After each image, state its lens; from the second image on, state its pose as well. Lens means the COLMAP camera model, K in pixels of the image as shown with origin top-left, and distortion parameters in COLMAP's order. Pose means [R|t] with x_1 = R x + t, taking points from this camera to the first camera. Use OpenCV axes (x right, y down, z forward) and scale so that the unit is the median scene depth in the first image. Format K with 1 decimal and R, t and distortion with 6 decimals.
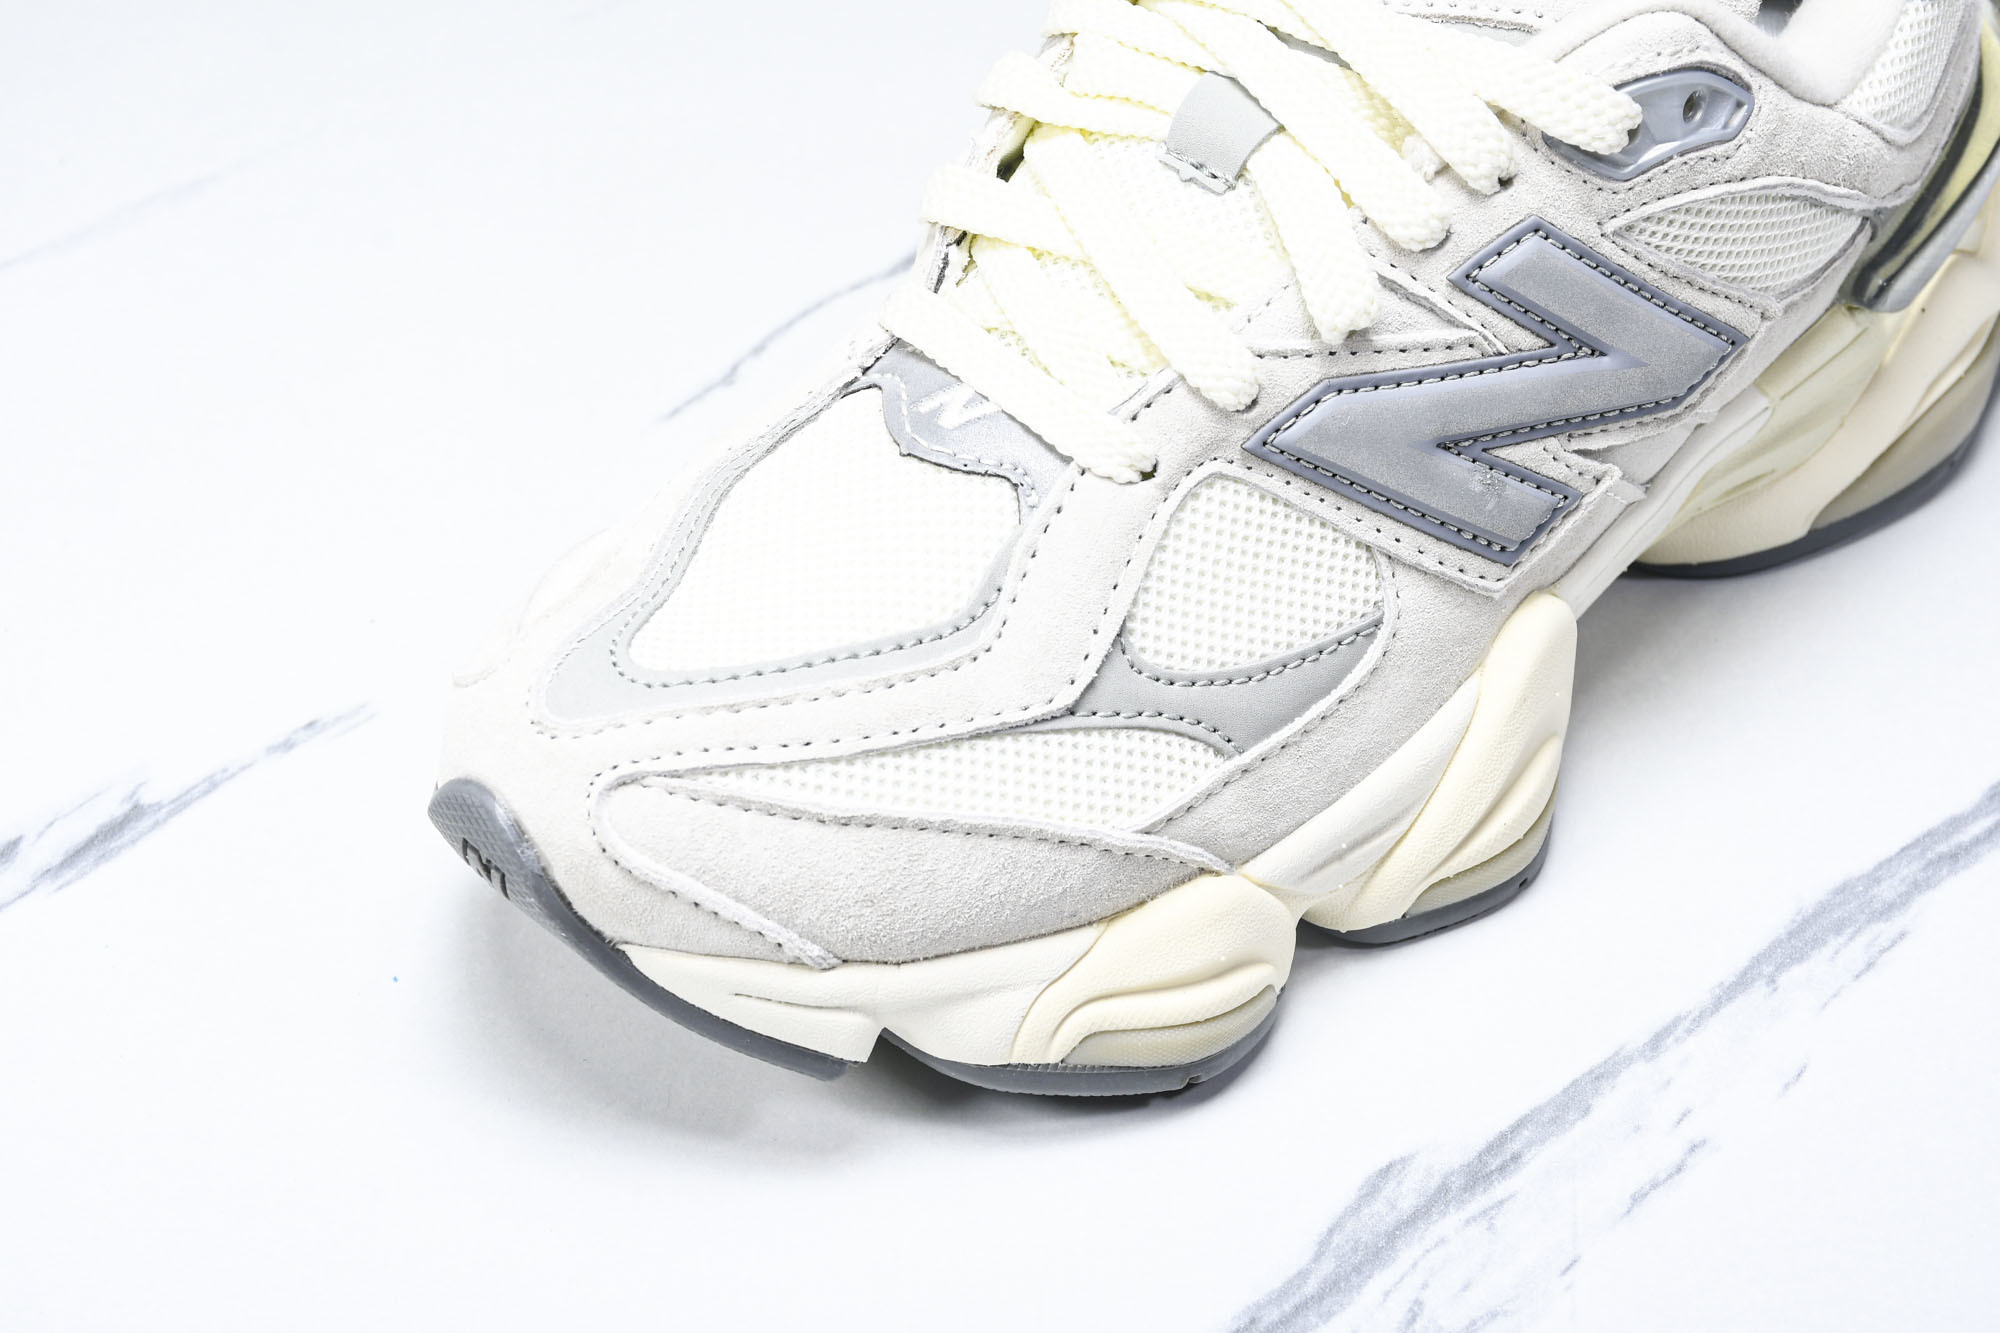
lens RADIAL K [[4108.9, 0, 1074.1], [0, 4108.9, 734.0], [0, 0, 1]] dist [0.347395, 0.244363]
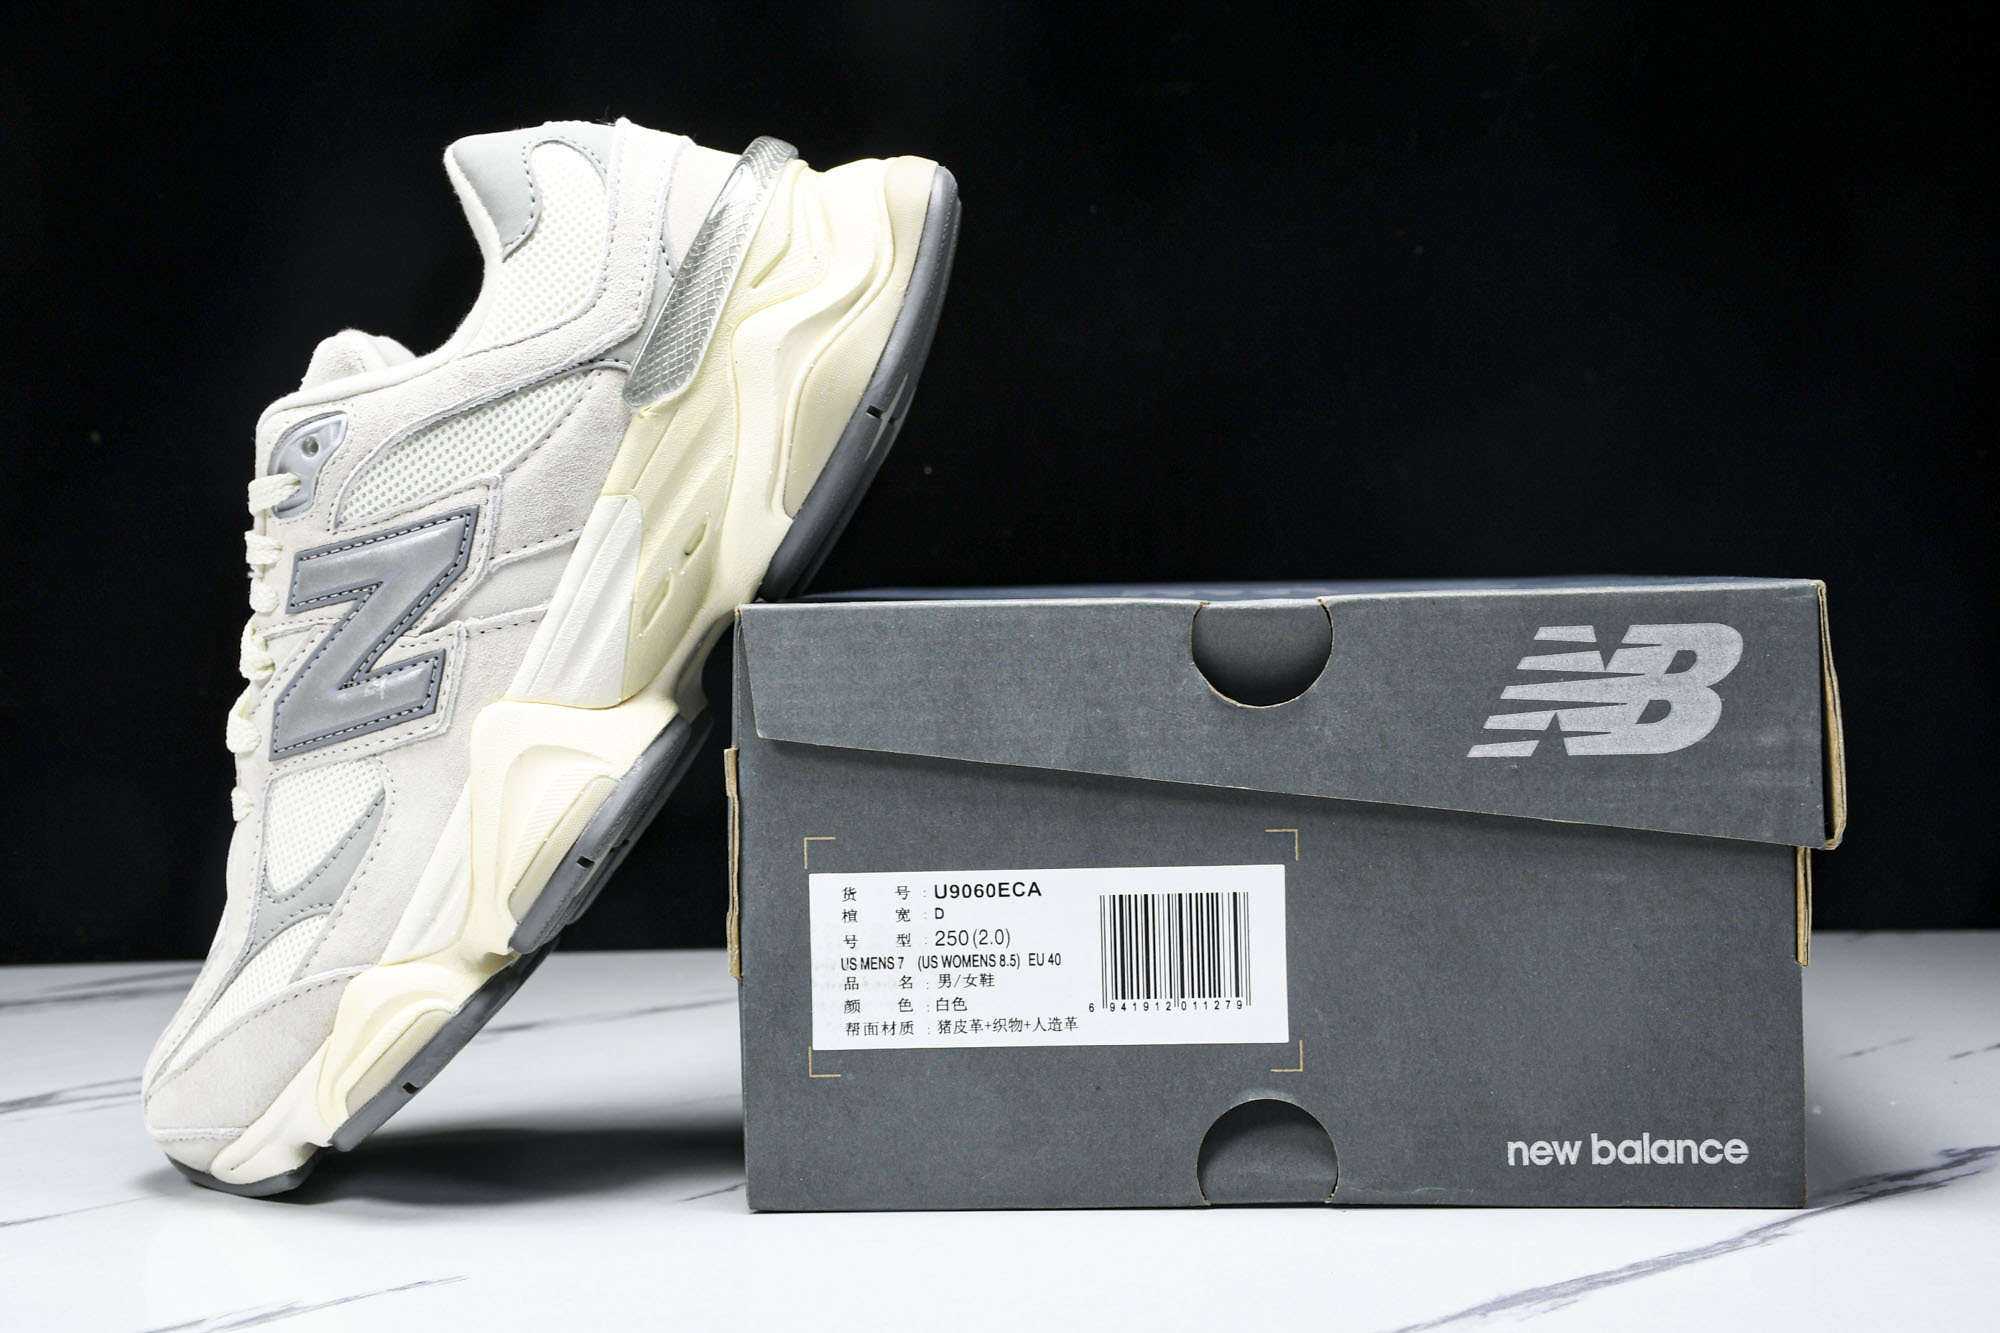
lens RADIAL K [[3062.5, 0, 952.0], [0, 3062.5, 667.2], [0, 0, 1]] dist [0.099812, 0.218139]
pose [[0.356235, -0.562591, -0.746048, 1.132735], [0.336868, 0.822061, -0.459059, 0.591290], [0.871560, -0.087787, 0.482365, 0.614915]]
